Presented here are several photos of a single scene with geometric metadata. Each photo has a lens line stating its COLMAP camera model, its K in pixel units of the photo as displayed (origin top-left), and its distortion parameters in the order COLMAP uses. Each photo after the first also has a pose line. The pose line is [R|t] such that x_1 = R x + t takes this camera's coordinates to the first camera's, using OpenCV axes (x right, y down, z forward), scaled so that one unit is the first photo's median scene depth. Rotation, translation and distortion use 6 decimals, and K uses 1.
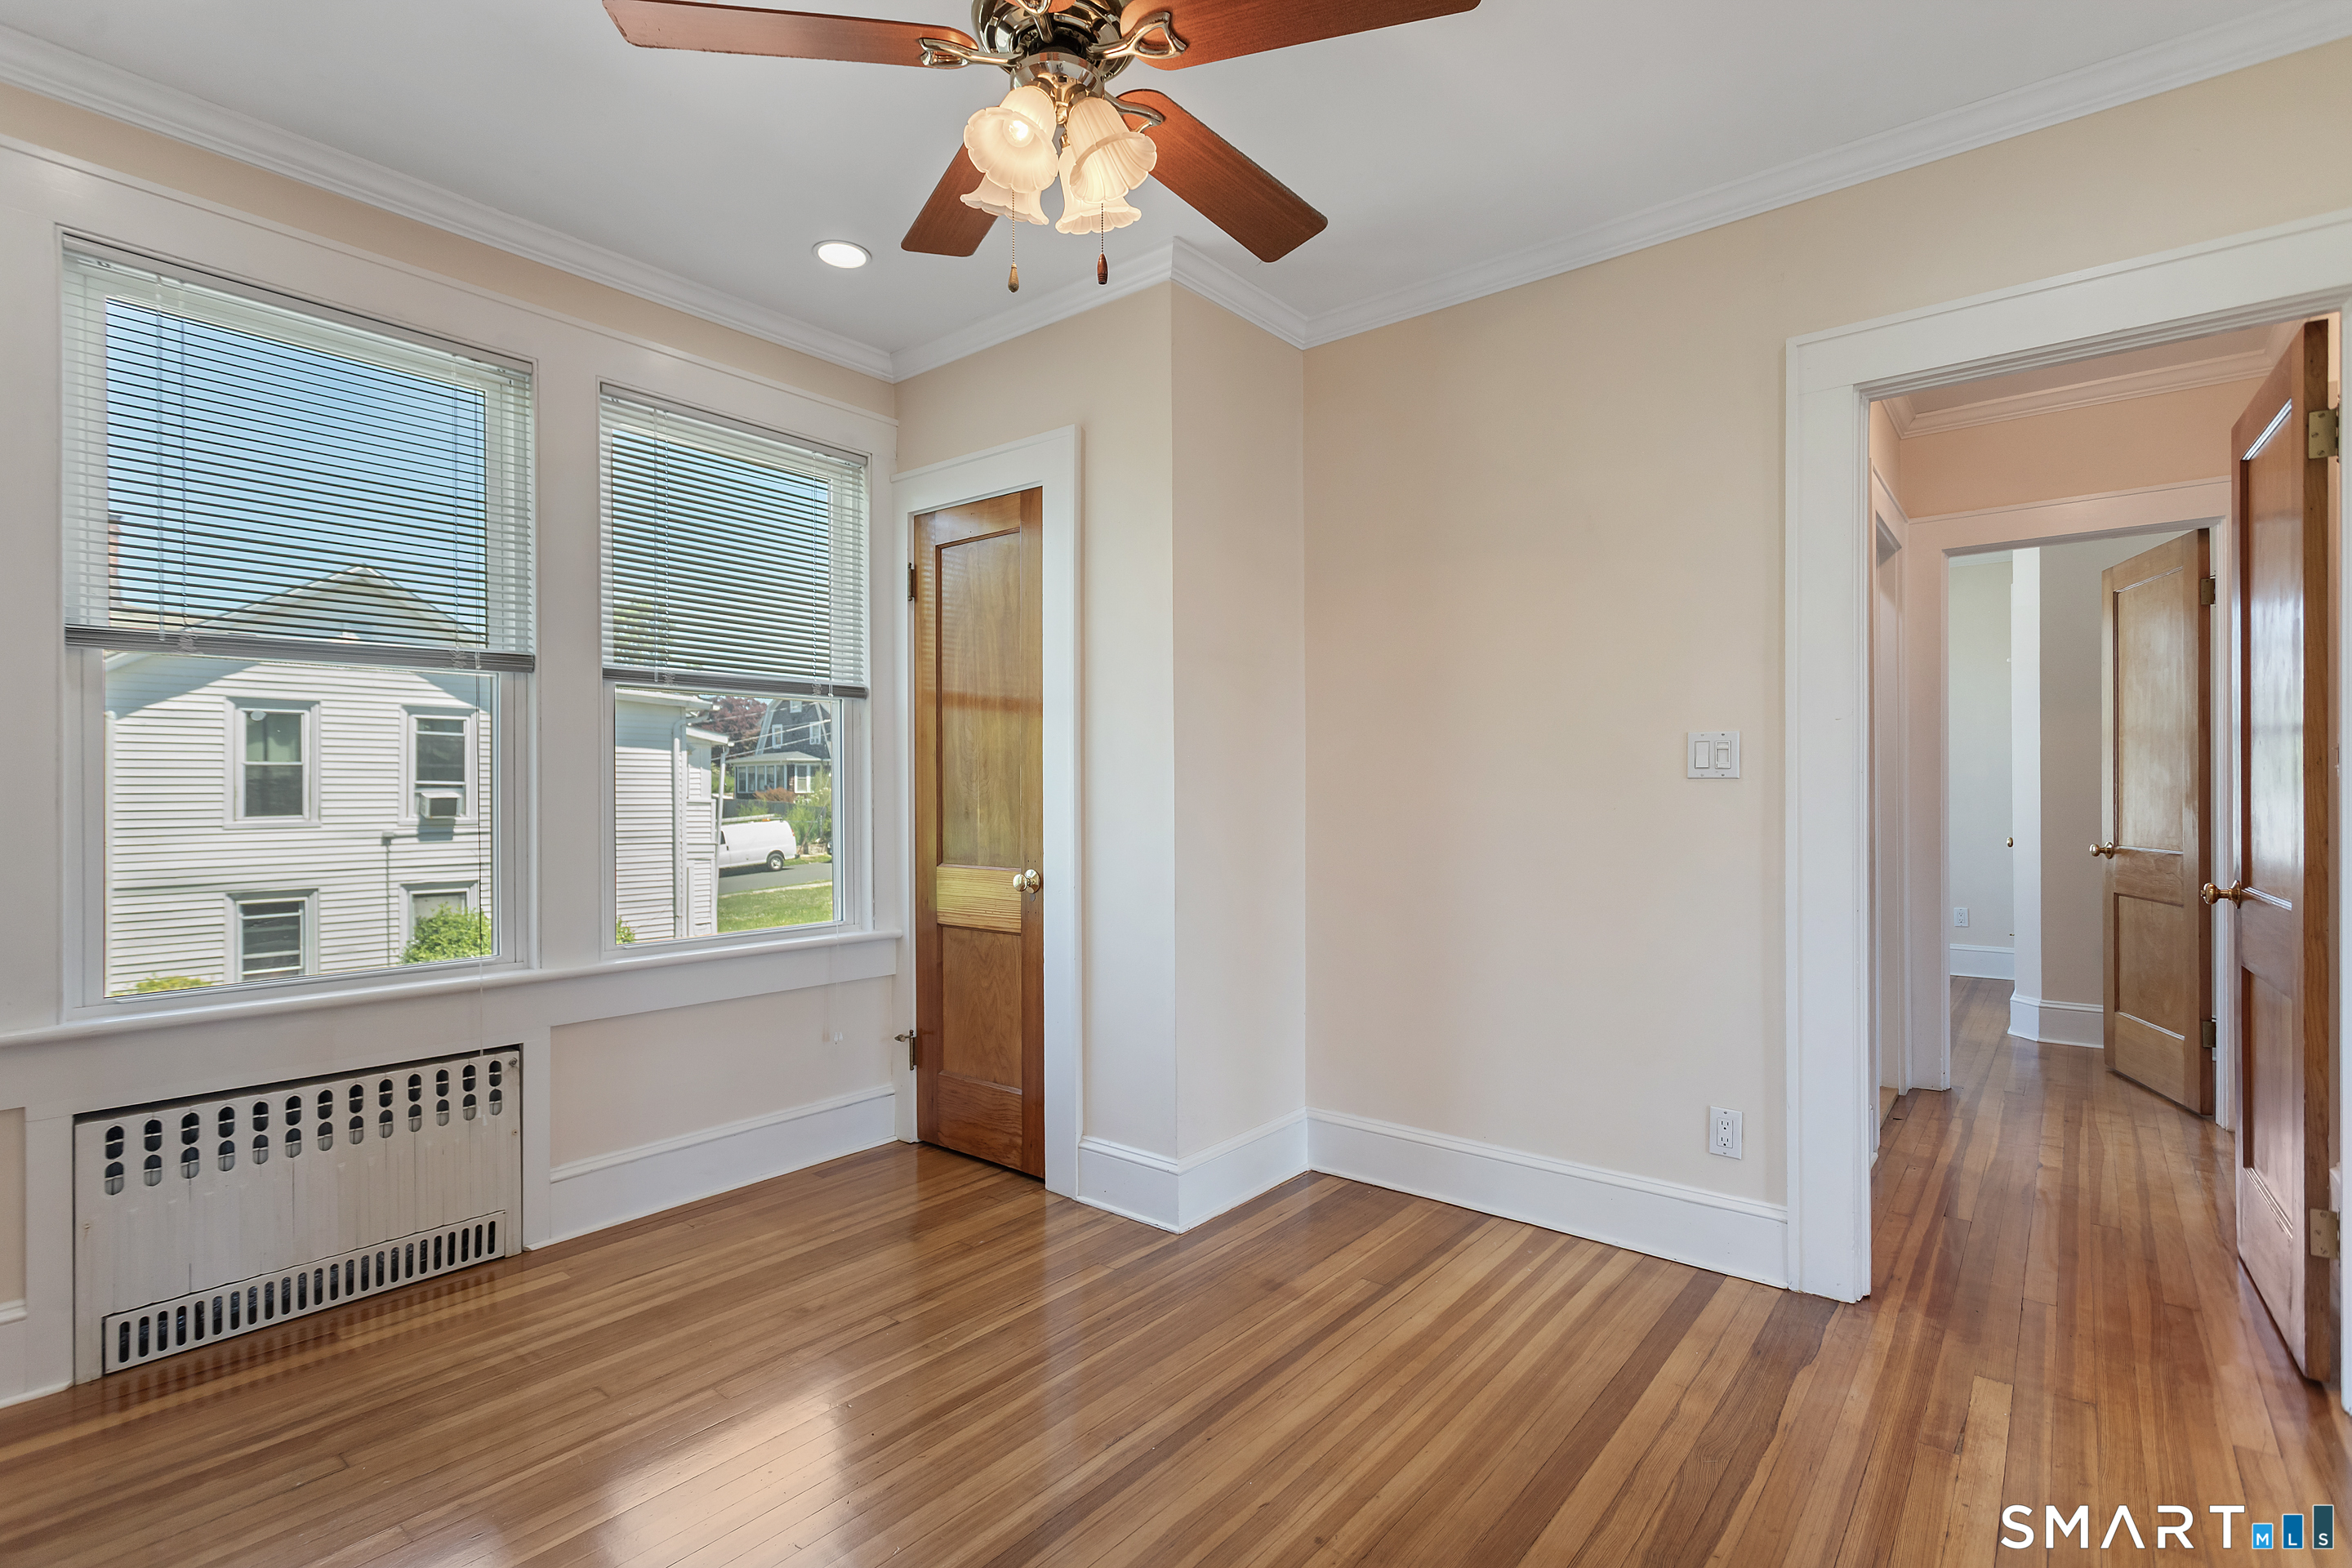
lens RADIAL K [[1110.1, 0, 1163.2], [0, 1110.1, 798.1], [0, 0, 1]] dist [0.000695, -0.000119]
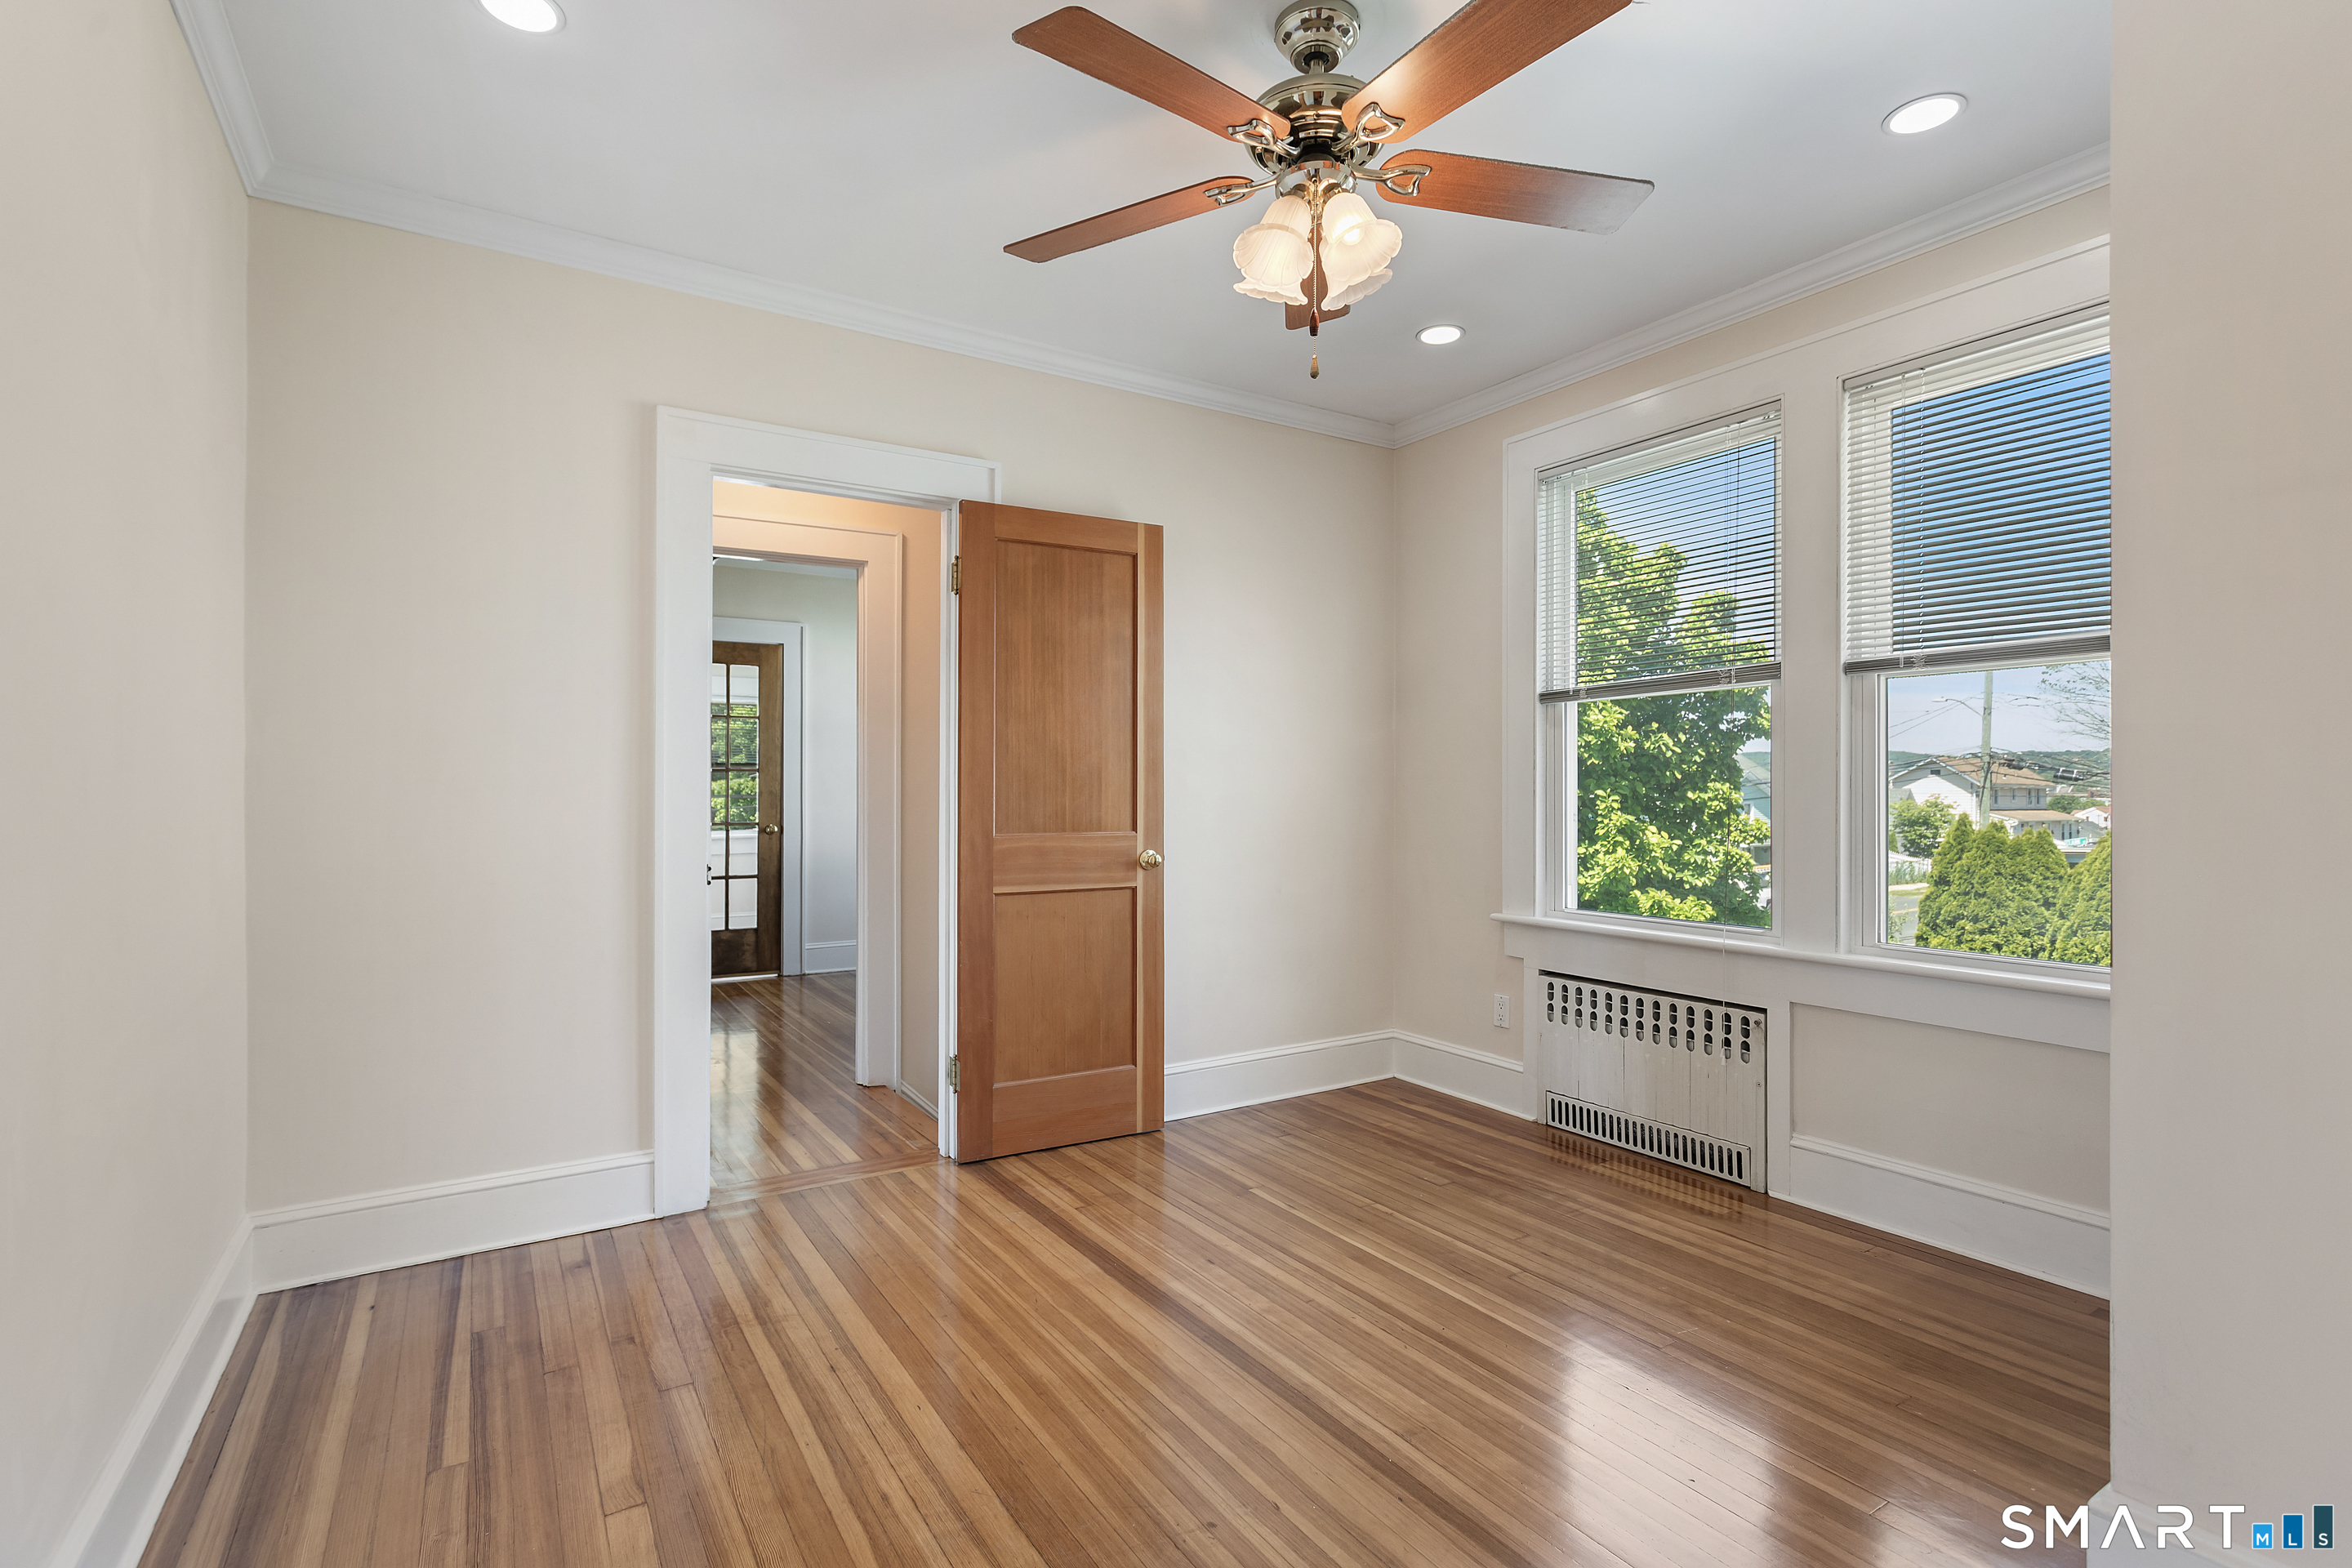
lens RADIAL K [[1110.1, 0, 1178.5], [0, 1110.1, 786.1], [0, 0, 1]] dist [0.000695, -0.000119]
pose [[-0.312216, 0.002928, -0.950007, 0.743629], [0.000691, 0.999996, 0.002855, -0.009995], [0.950011, 0.000235, -0.312216, 0.855208]]
